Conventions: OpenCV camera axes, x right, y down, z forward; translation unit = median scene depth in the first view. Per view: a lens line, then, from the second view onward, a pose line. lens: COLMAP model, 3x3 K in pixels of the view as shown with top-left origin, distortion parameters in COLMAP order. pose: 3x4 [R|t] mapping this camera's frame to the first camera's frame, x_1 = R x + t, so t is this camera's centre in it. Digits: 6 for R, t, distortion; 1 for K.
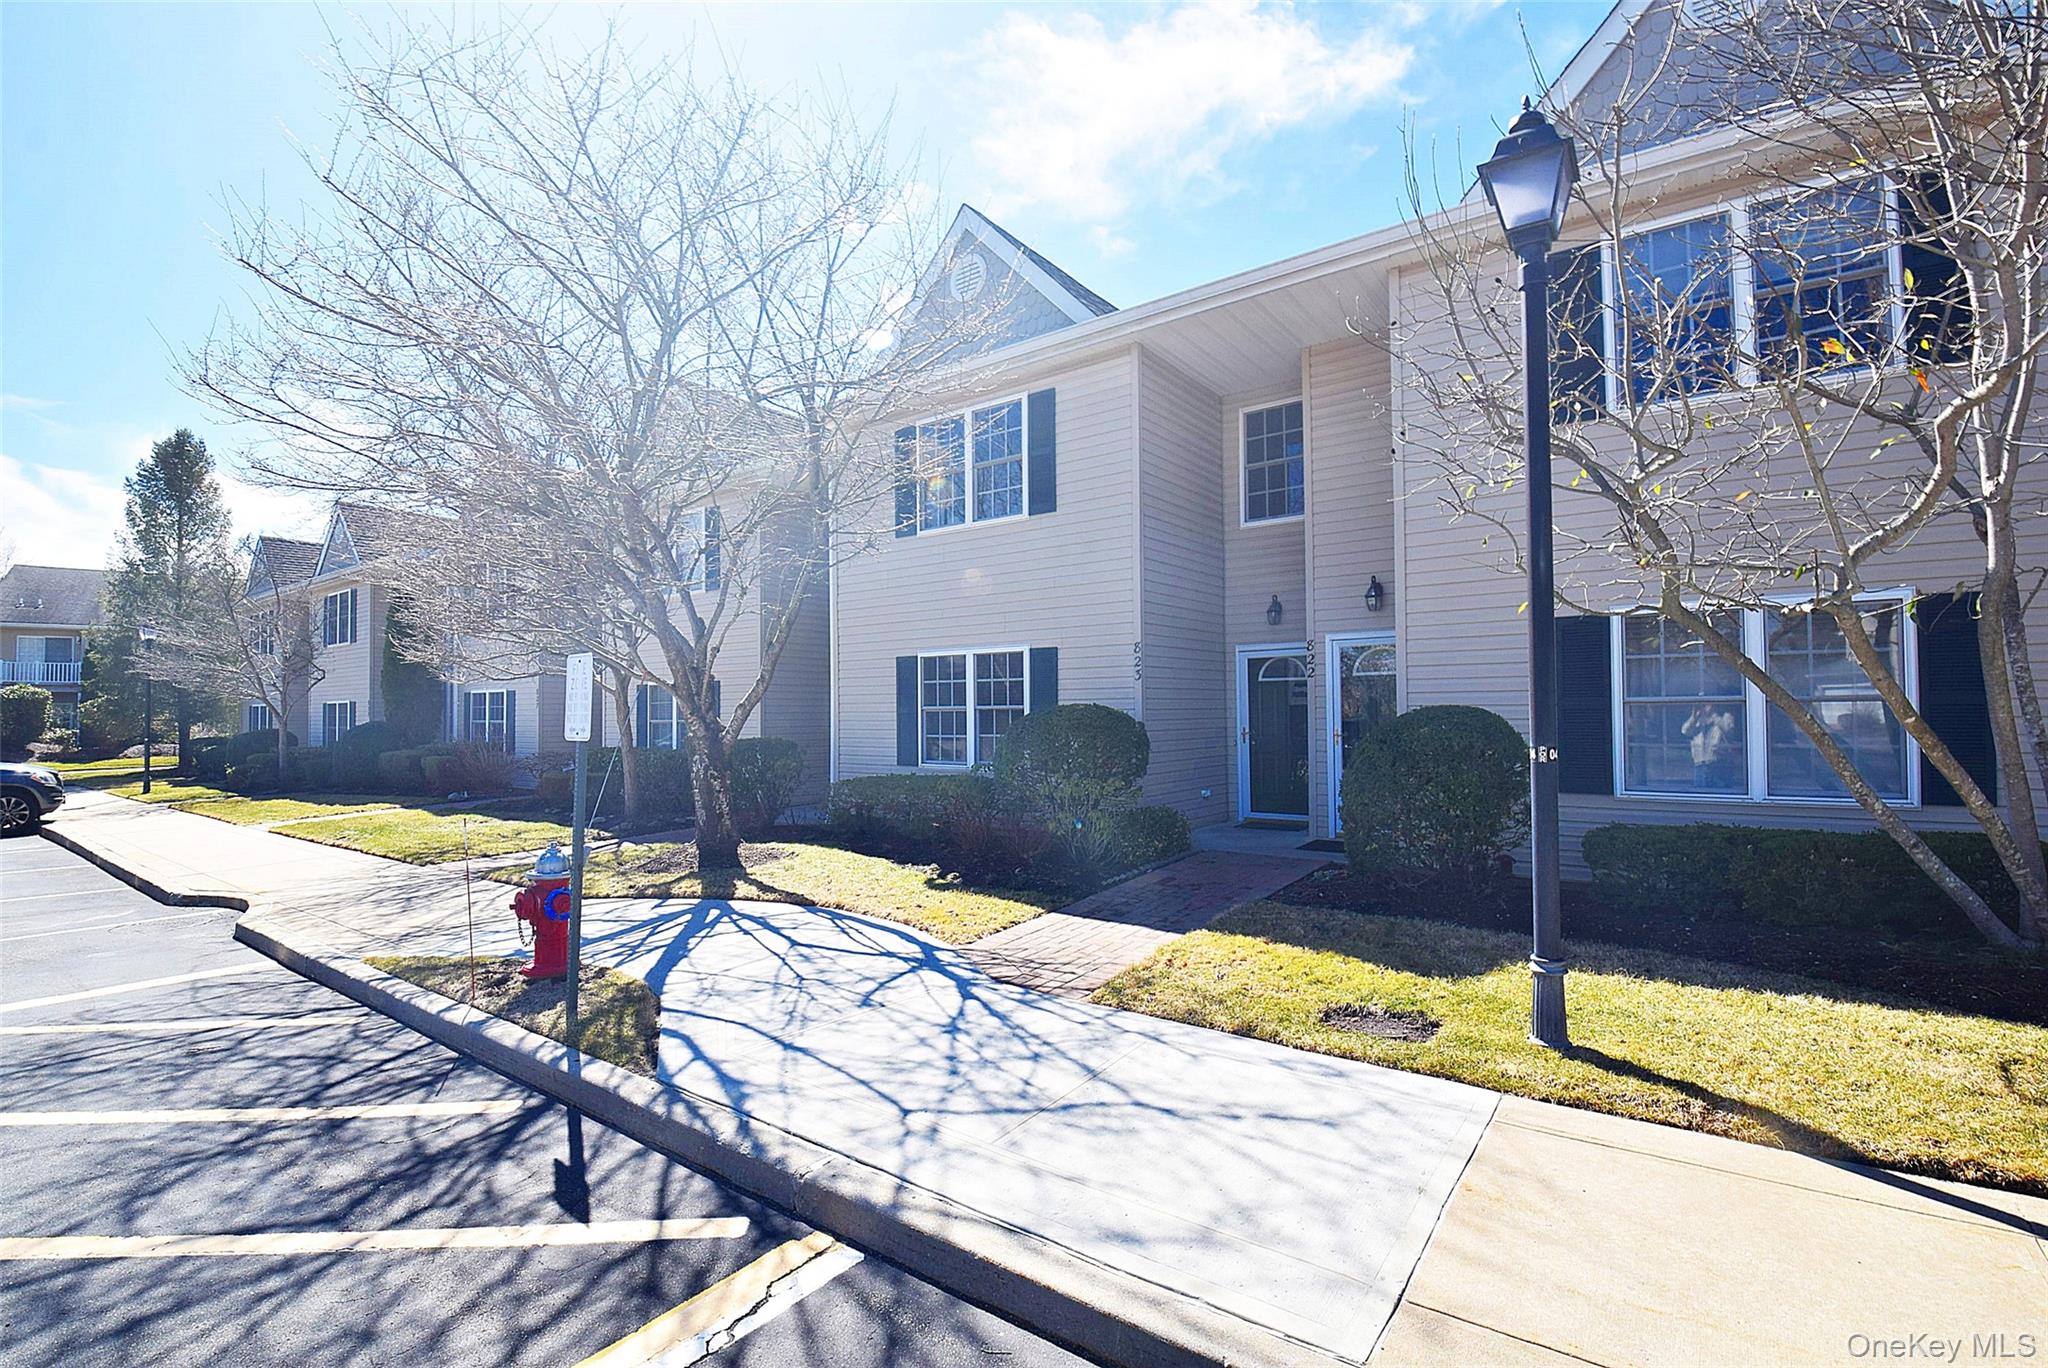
lens RADIAL K [[905.4, 0, 1008.8], [0, 905.4, 694.8], [0, 0, 1]] dist [-0.002713, -0.011567]
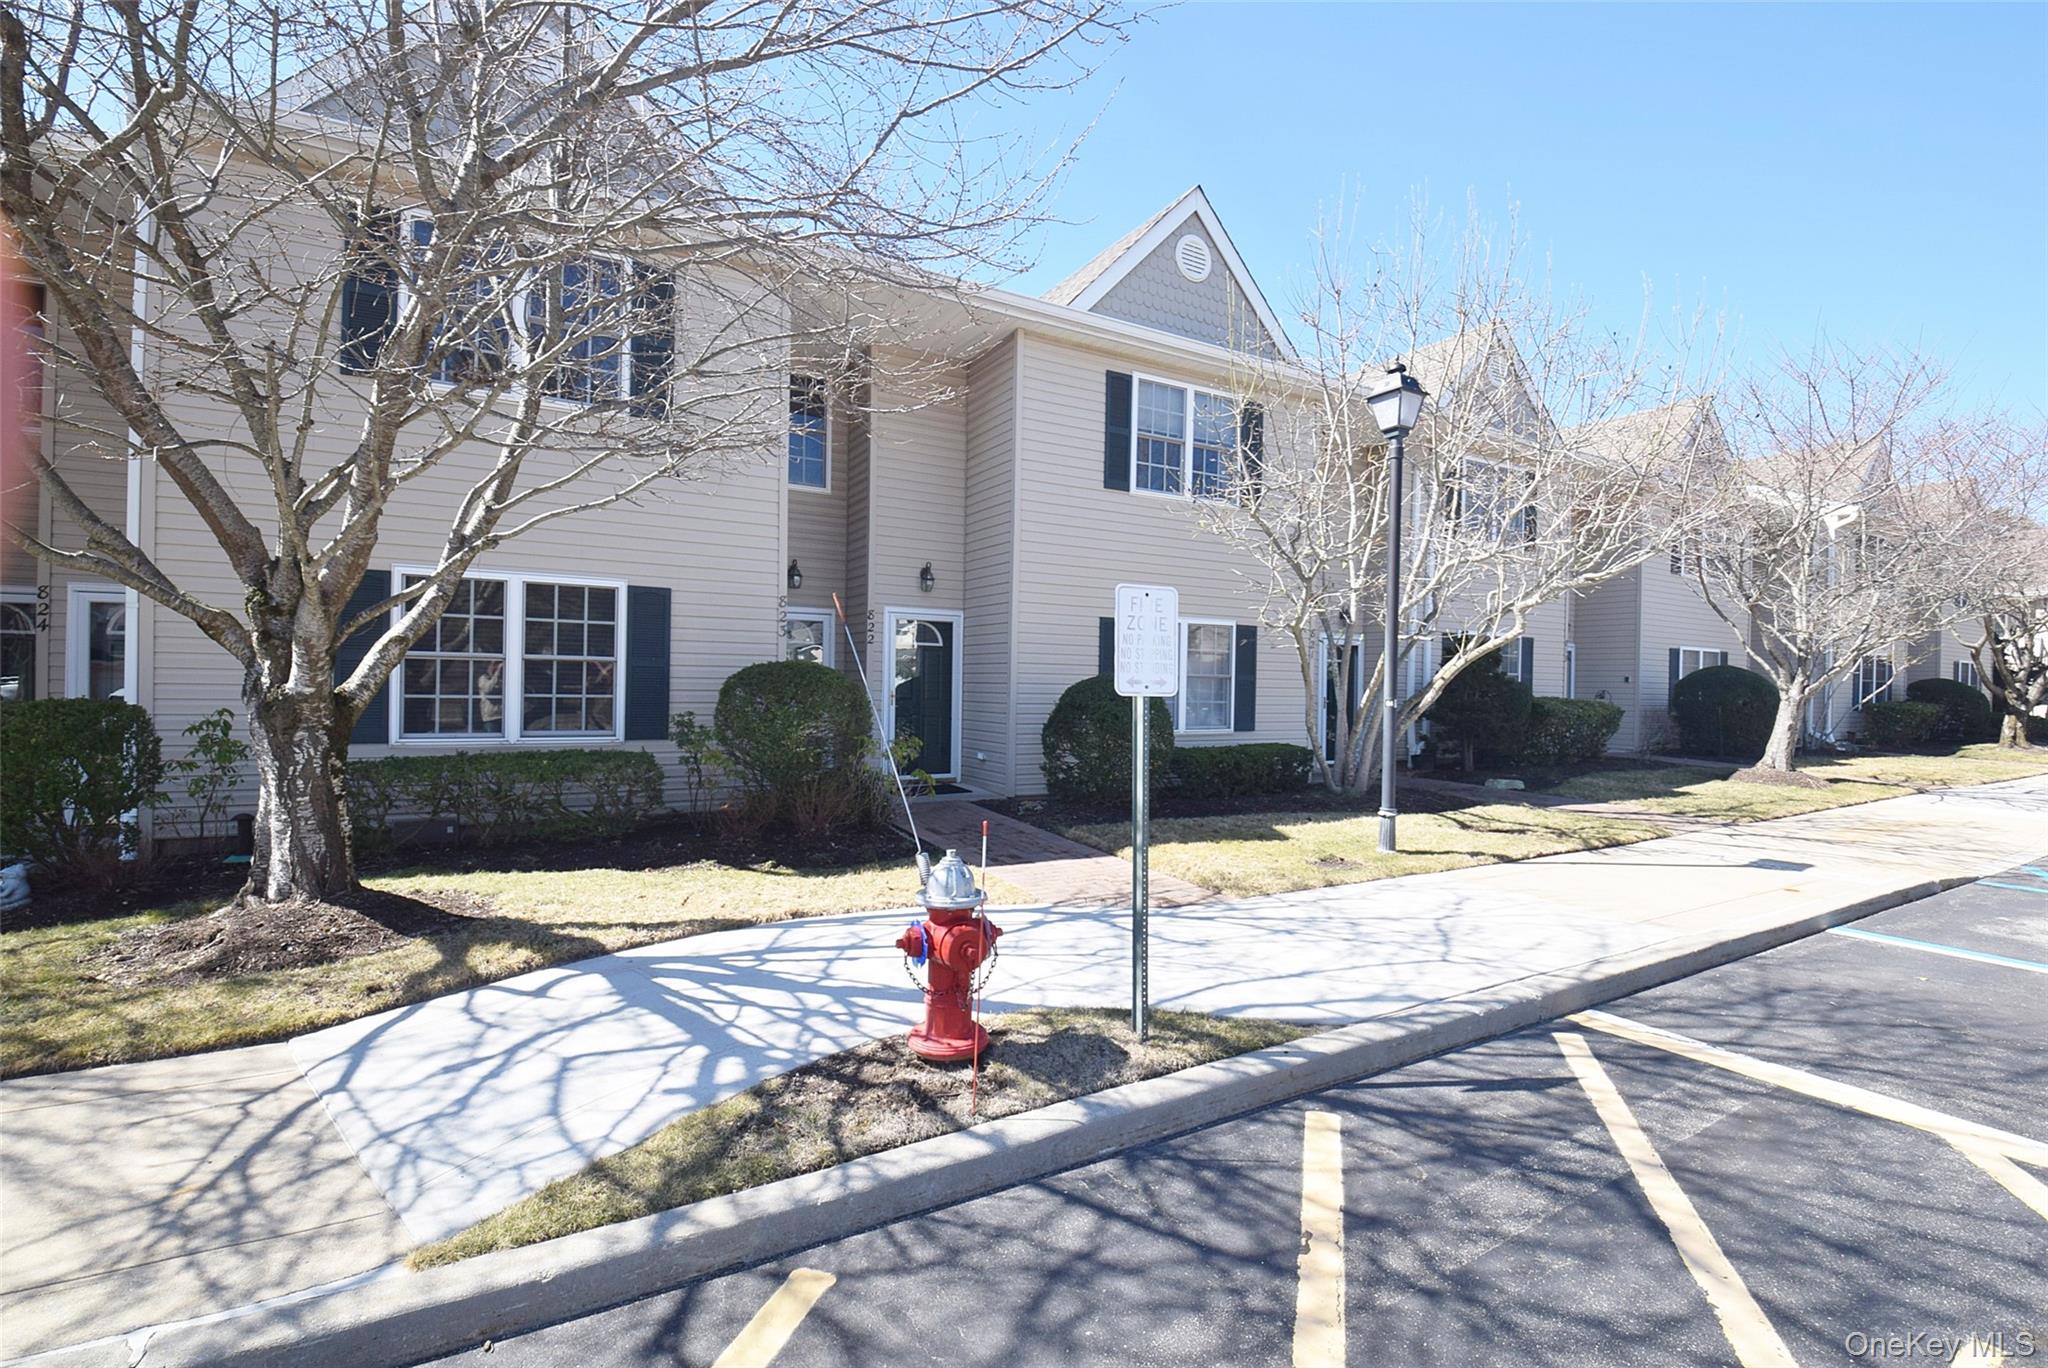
lens RADIAL K [[905.4, 0, 1008.8], [0, 905.4, 694.8], [0, 0, 1]] dist [-0.002713, -0.011567]
pose [[0.389229, 0.010746, 0.921078, -1.464970], [-0.046837, 0.998869, 0.008139, 0.057392], [-0.919949, -0.046309, 0.389292, 0.952511]]
